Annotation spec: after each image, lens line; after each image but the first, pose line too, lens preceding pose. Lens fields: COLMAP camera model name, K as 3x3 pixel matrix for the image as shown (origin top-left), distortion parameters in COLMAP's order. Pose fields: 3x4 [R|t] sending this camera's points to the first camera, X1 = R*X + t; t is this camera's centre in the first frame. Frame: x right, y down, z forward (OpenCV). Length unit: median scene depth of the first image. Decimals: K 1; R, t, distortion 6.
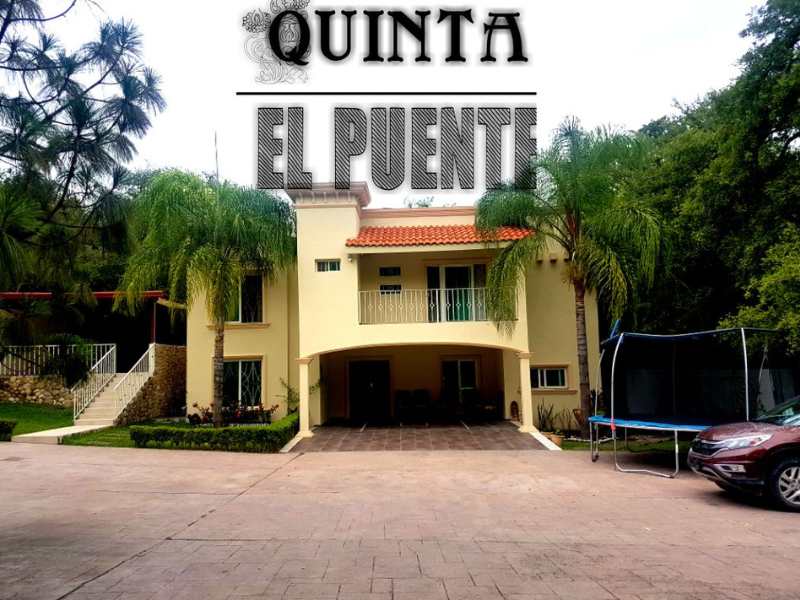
lens RADIAL K [[573.0, 0, 401.0], [0, 573.0, 313.7], [0, 0, 1]] dist [-0.001111, -0.001404]
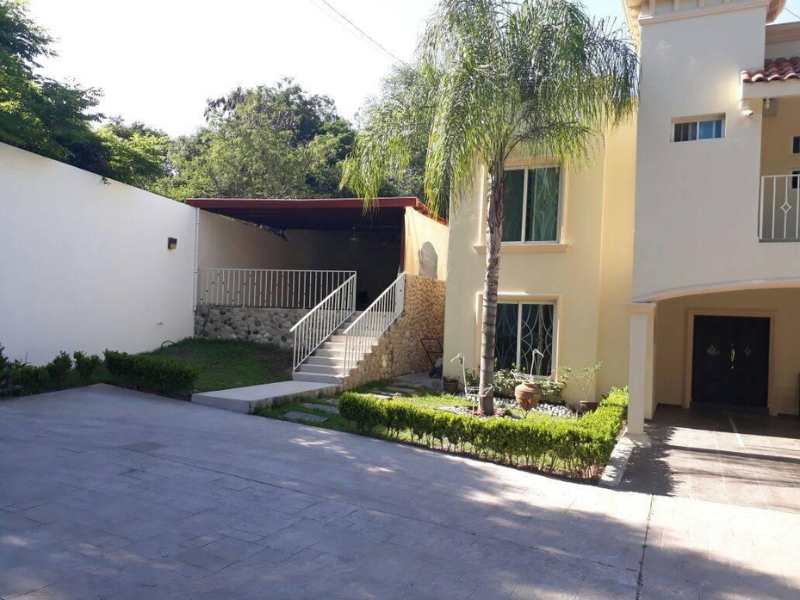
lens RADIAL K [[622.5, 0, 400.0], [0, 622.5, 300.0], [0, 0, 1]] dist [0.001446, 0.000183]
pose [[0.897396, 0.050661, -0.438308, -0.098316], [-0.021913, 0.997278, 0.070405, 0.032502], [0.440681, -0.053577, 0.896063, 0.315511]]
